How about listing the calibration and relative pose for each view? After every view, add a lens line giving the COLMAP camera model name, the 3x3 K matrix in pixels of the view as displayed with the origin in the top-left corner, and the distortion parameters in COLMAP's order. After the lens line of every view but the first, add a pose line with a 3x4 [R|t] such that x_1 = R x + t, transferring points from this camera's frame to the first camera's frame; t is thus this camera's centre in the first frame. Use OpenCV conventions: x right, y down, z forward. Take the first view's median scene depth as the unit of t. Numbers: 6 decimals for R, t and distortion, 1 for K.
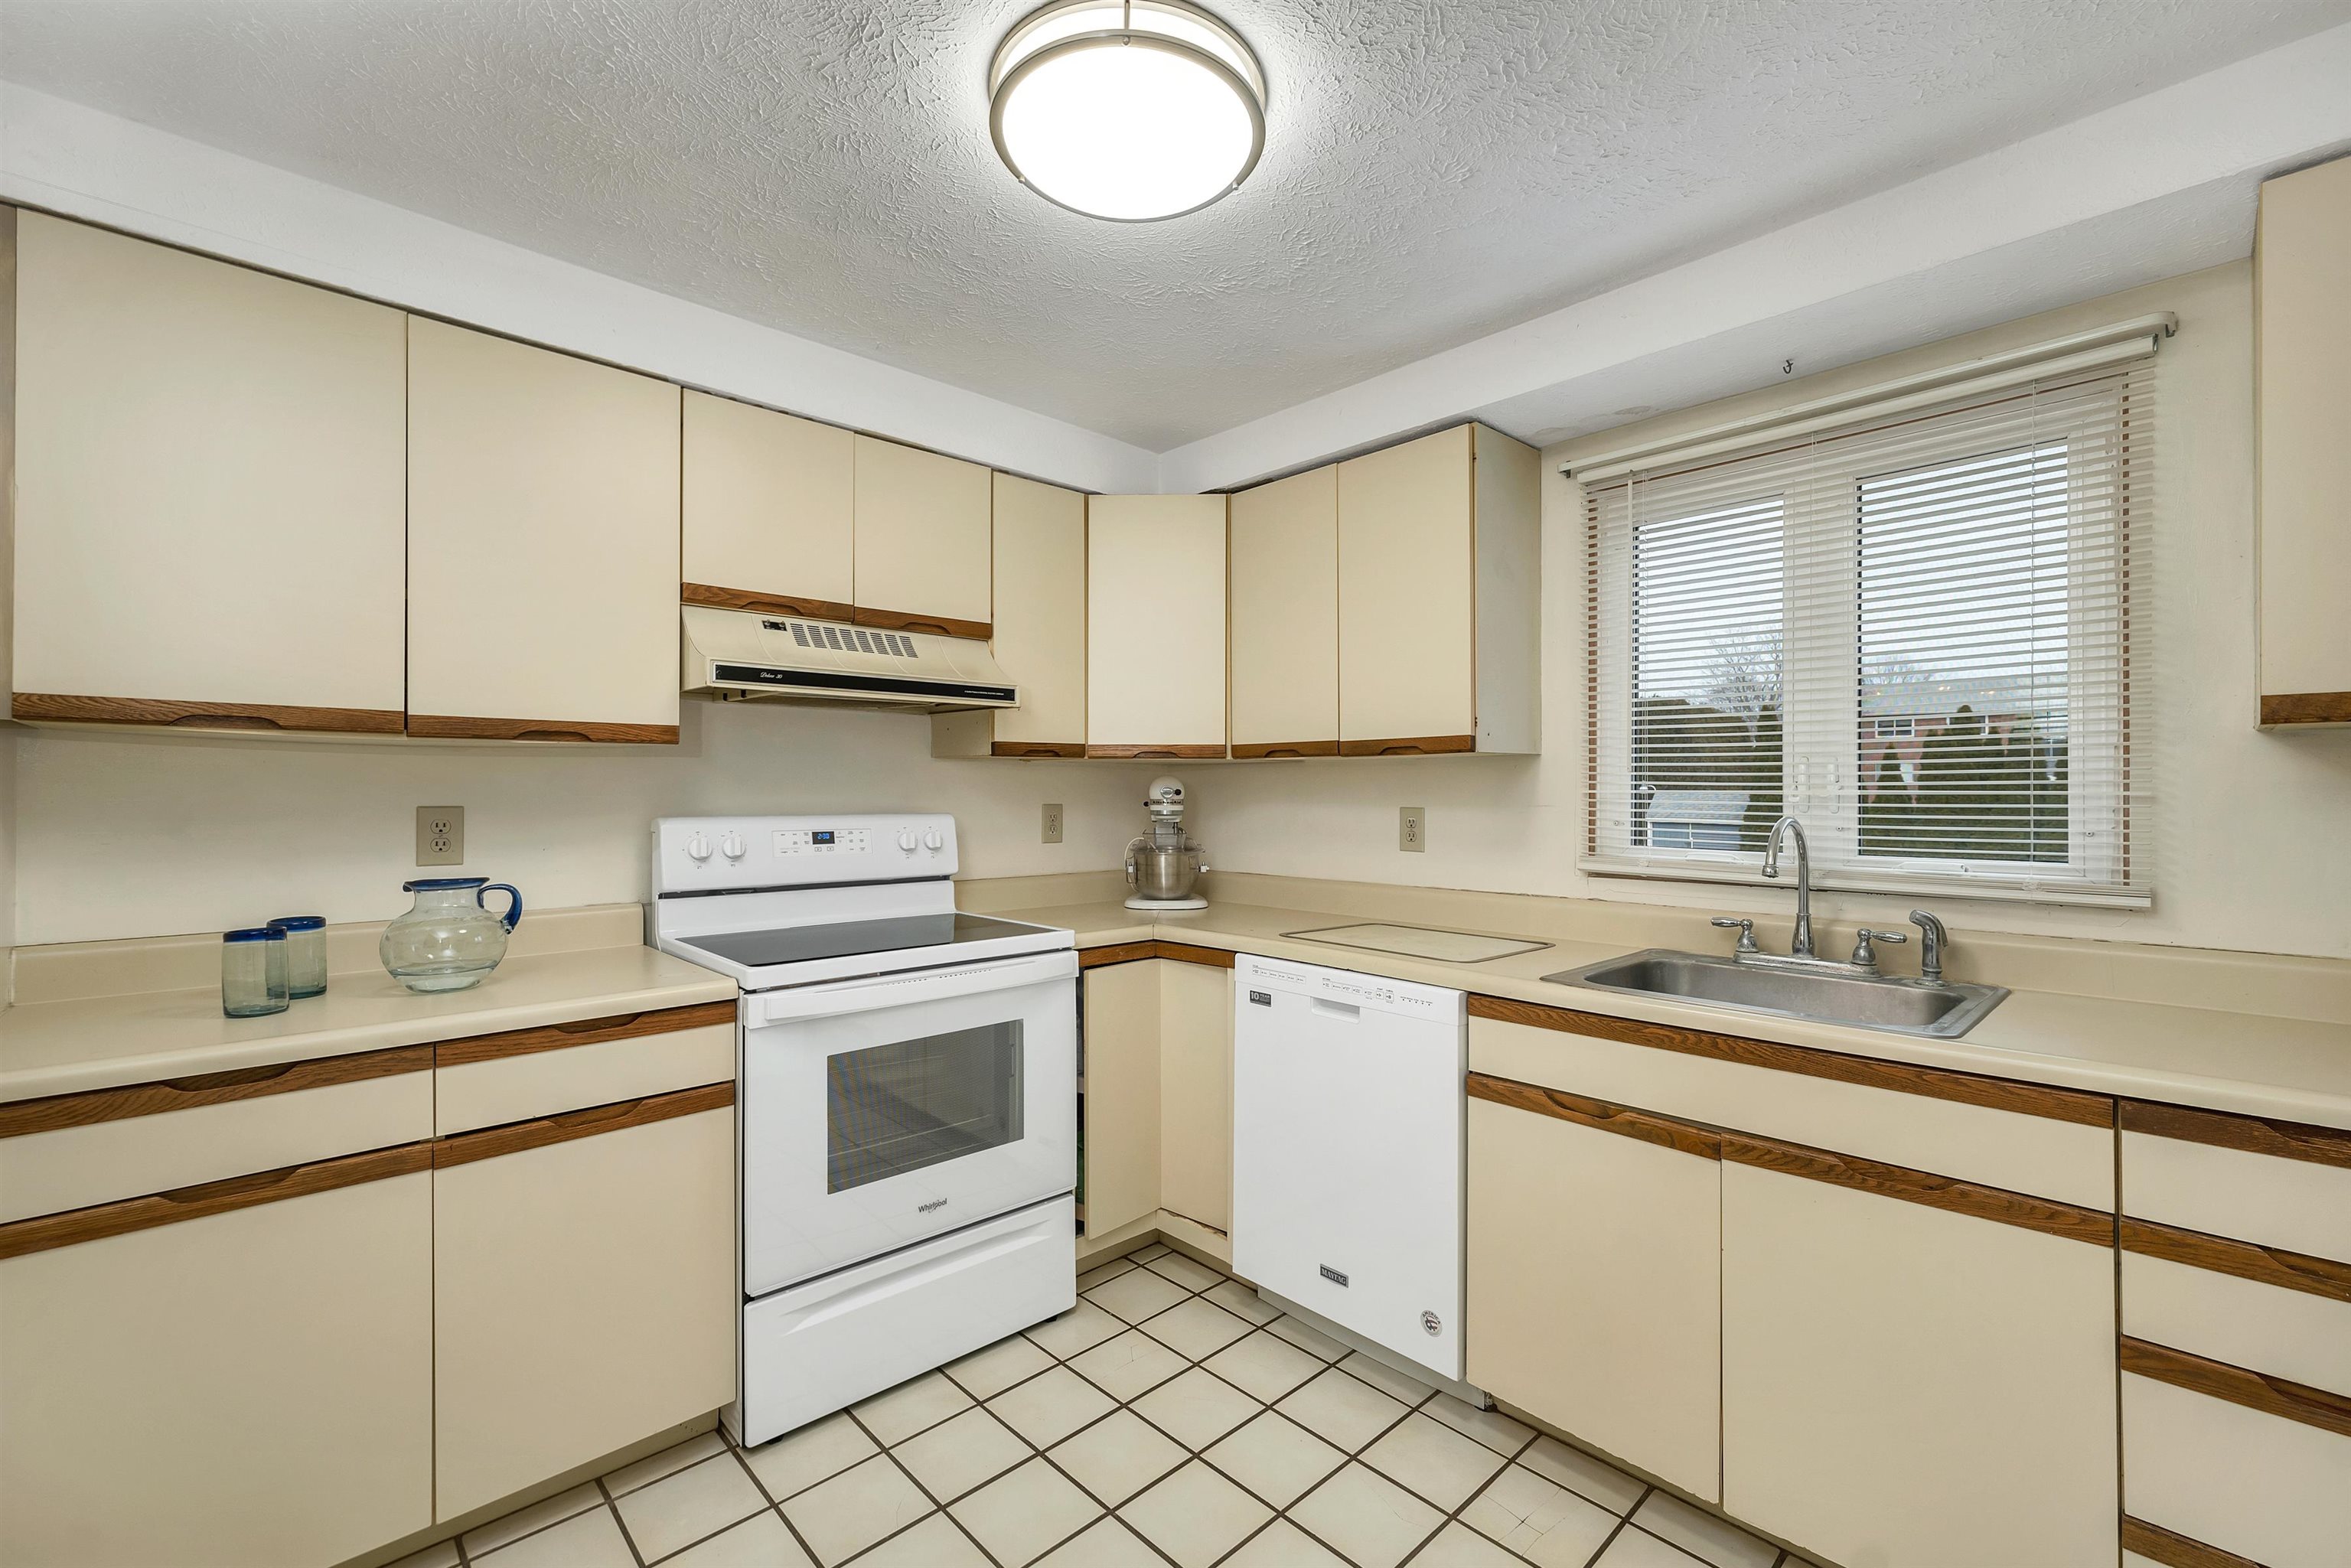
lens RADIAL K [[980.9, 0, 1178.6], [0, 980.9, 782.9], [0, 0, 1]] dist [0.000765, -0.000240]
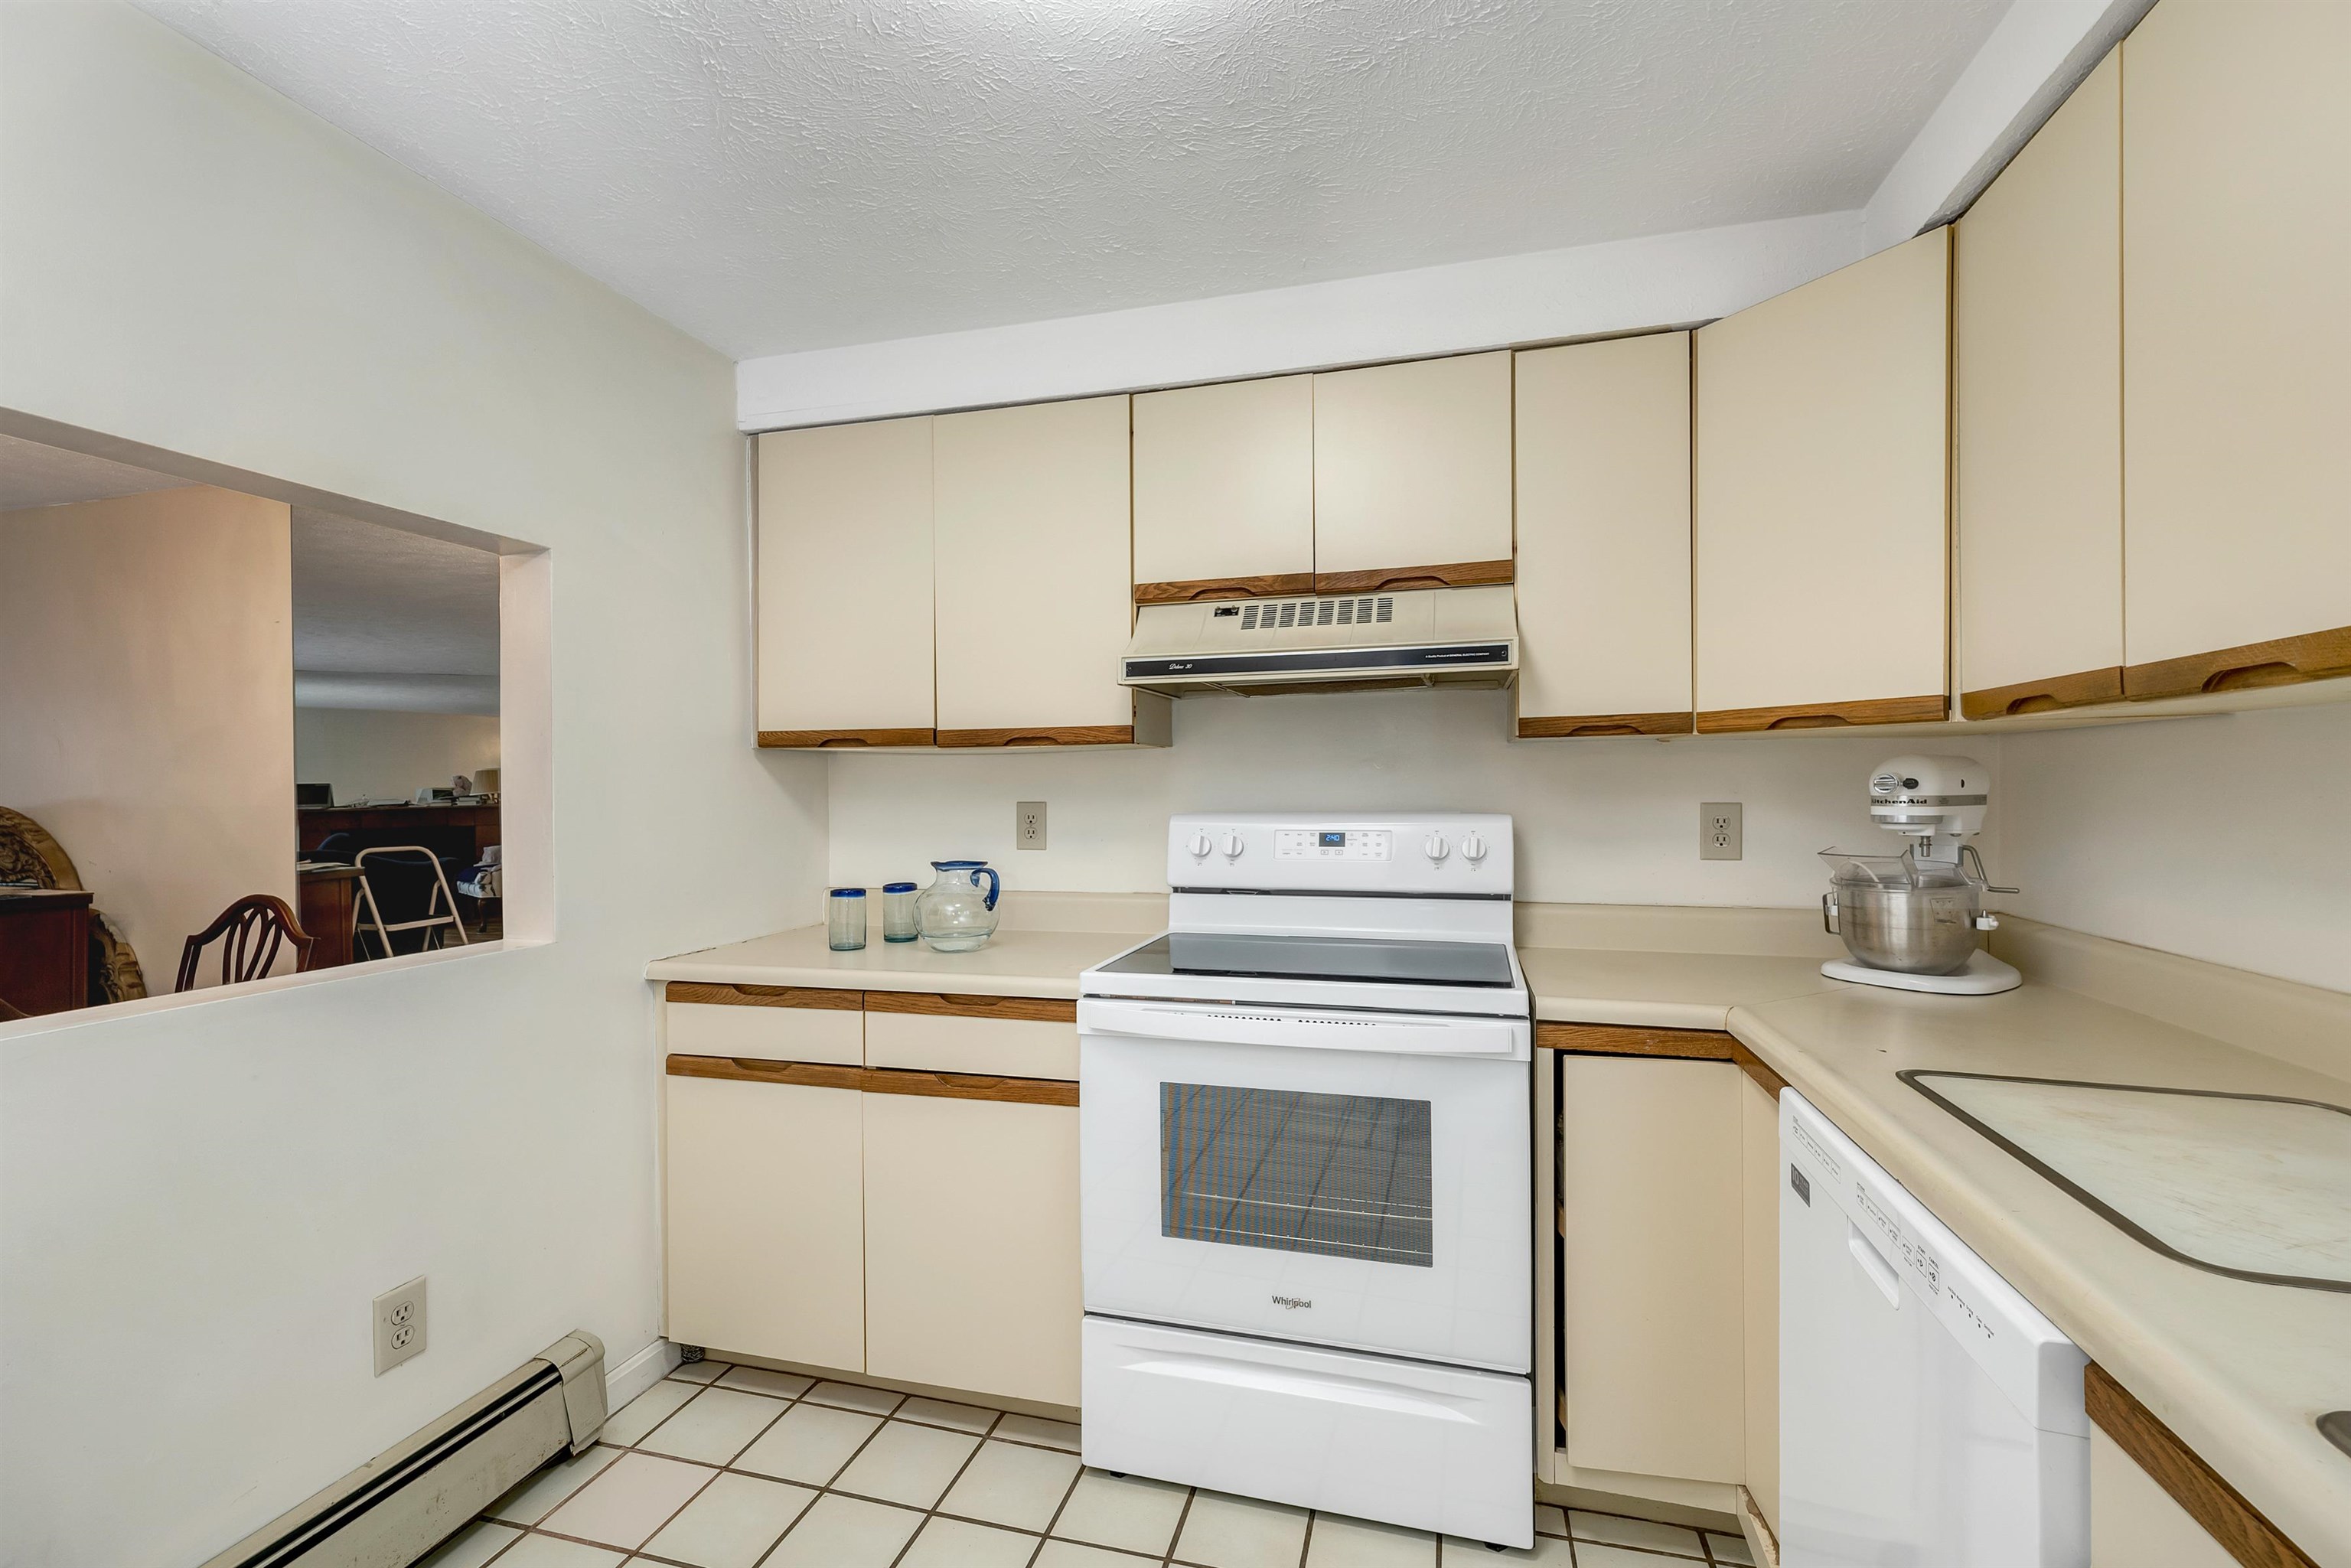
lens RADIAL K [[980.9, 0, 1178.6], [0, 980.9, 782.9], [0, 0, 1]] dist [0.000765, -0.000240]
pose [[0.522578, -0.008881, -0.852545, 0.368459], [0.015046, 0.999886, -0.001193, 0.003819], [0.852458, -0.012204, 0.522652, 0.474795]]
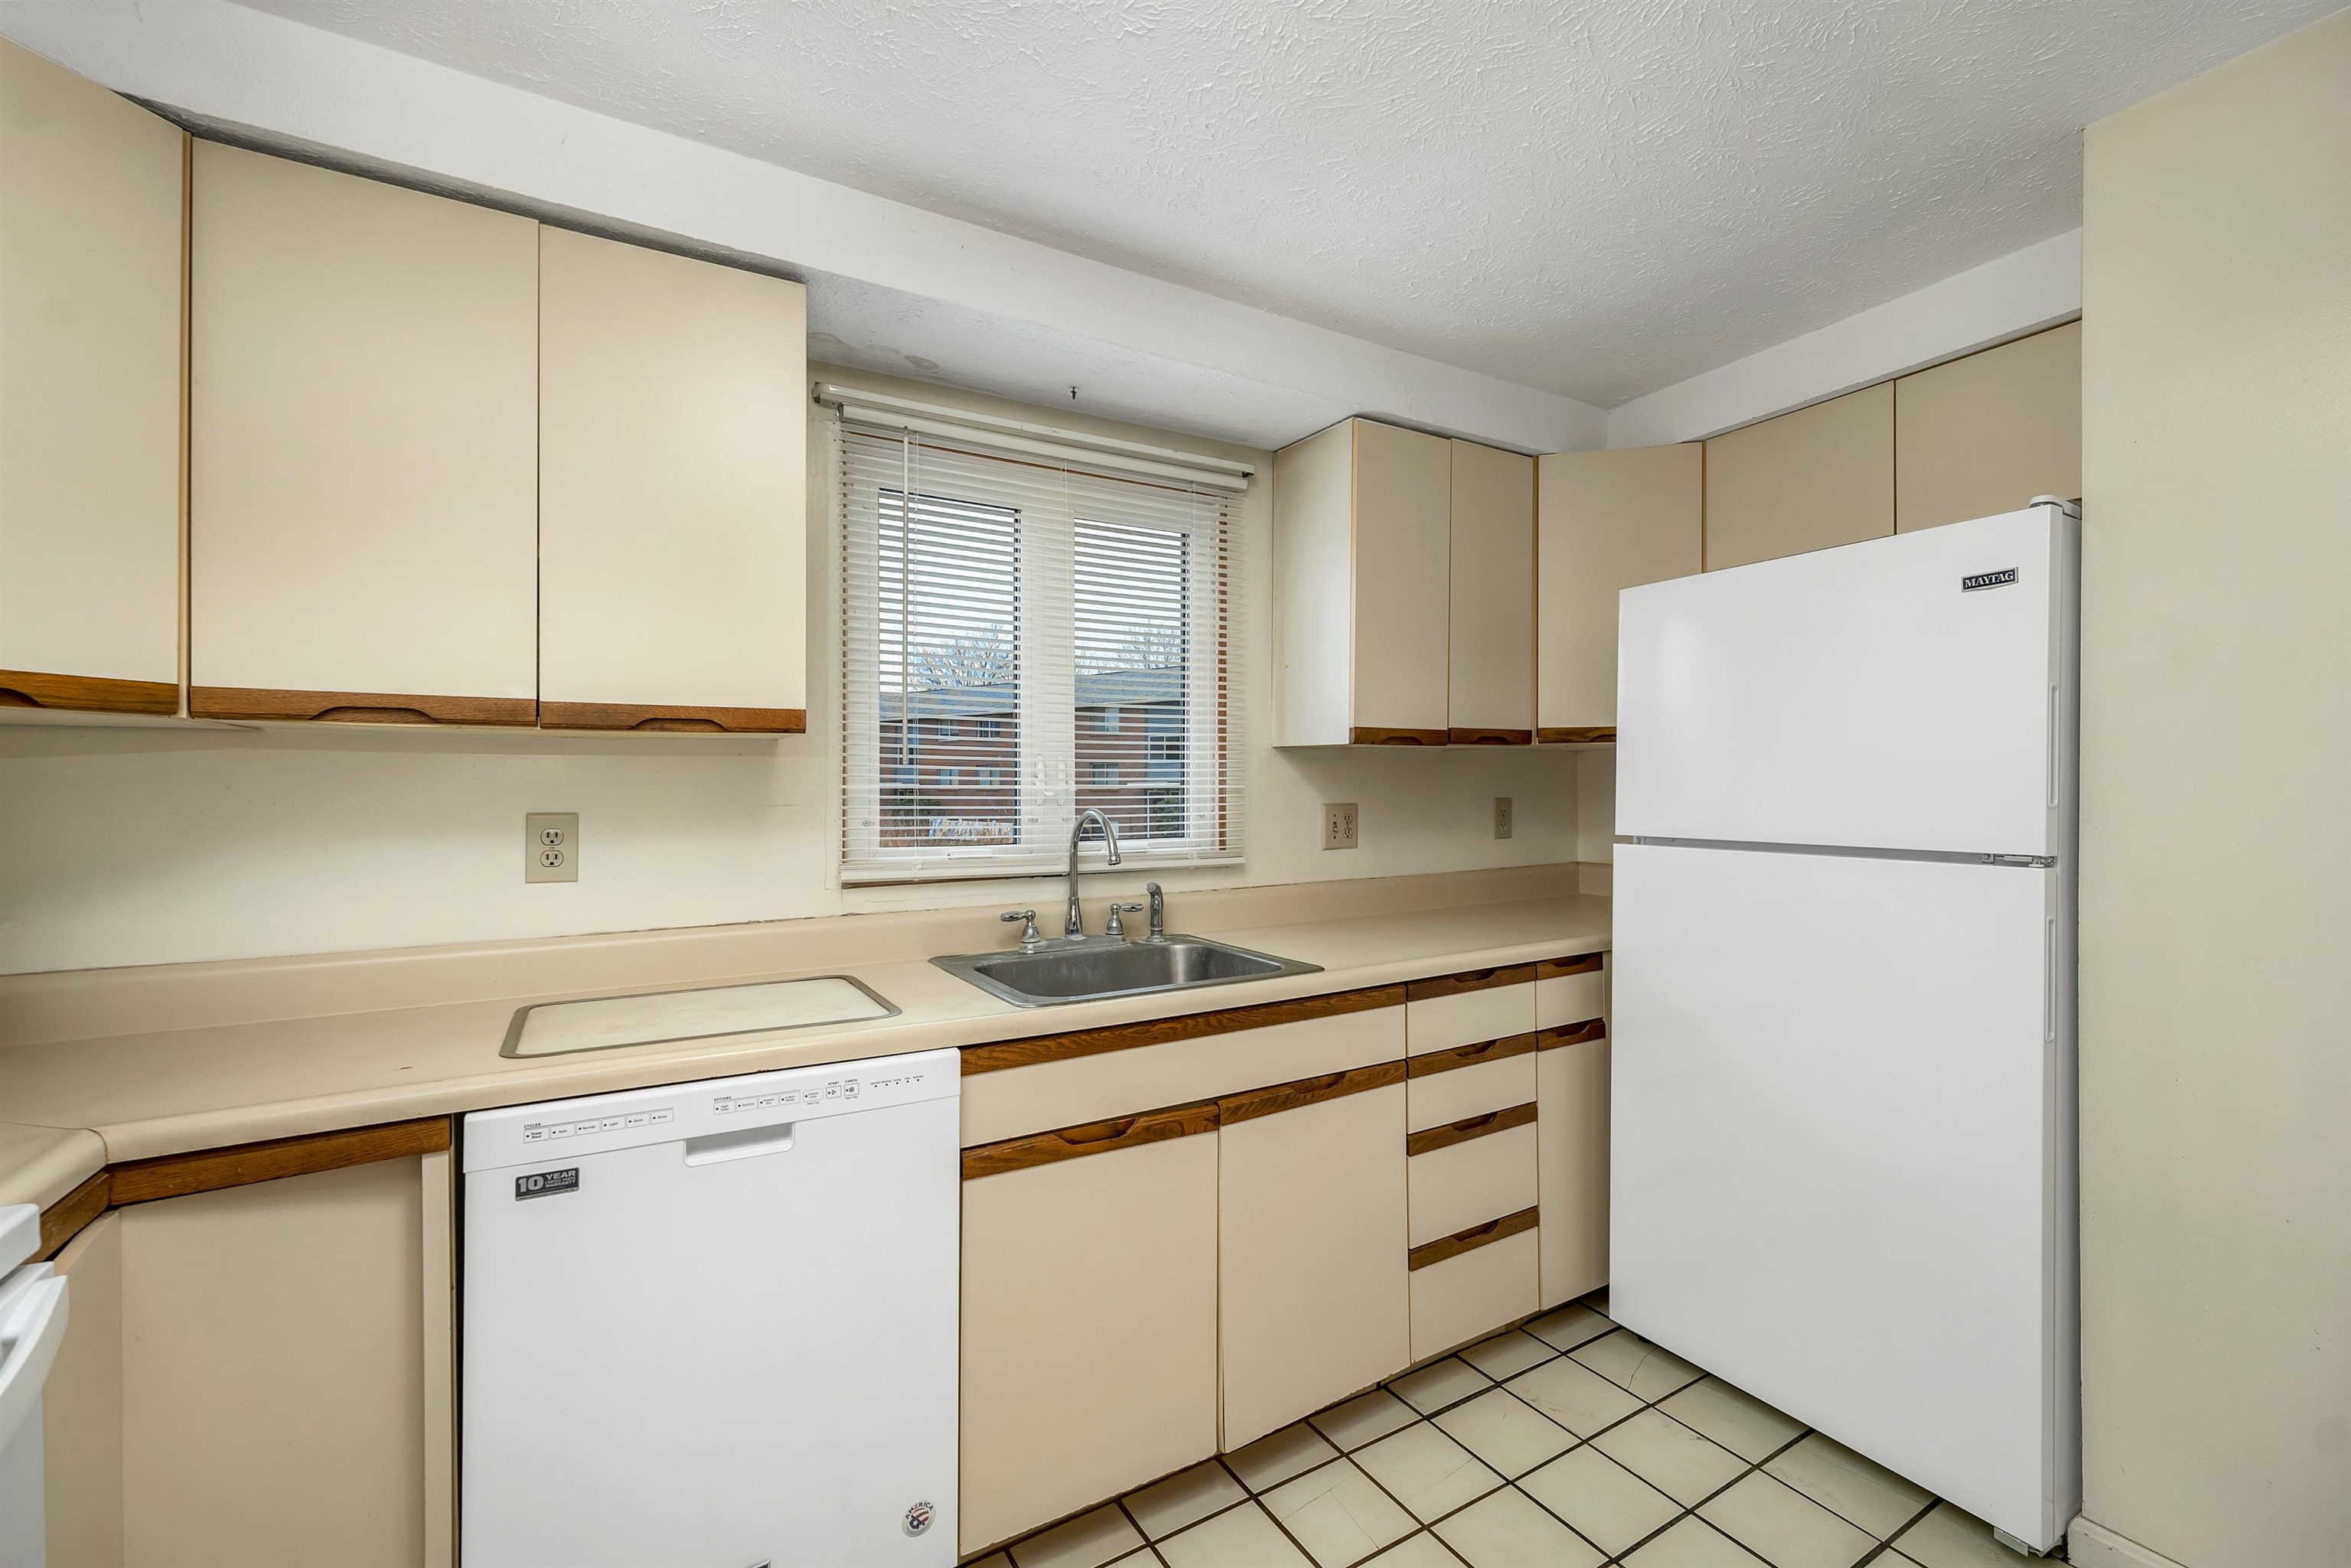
lens RADIAL K [[980.9, 0, 1178.6], [0, 980.9, 782.9], [0, 0, 1]] dist [0.000765, -0.000240]
pose [[0.227481, 0.001399, 0.973781, -0.369329], [-0.005011, 0.999987, -0.000266, 0.004420], [-0.973770, -0.004819, 0.227486, 0.583017]]
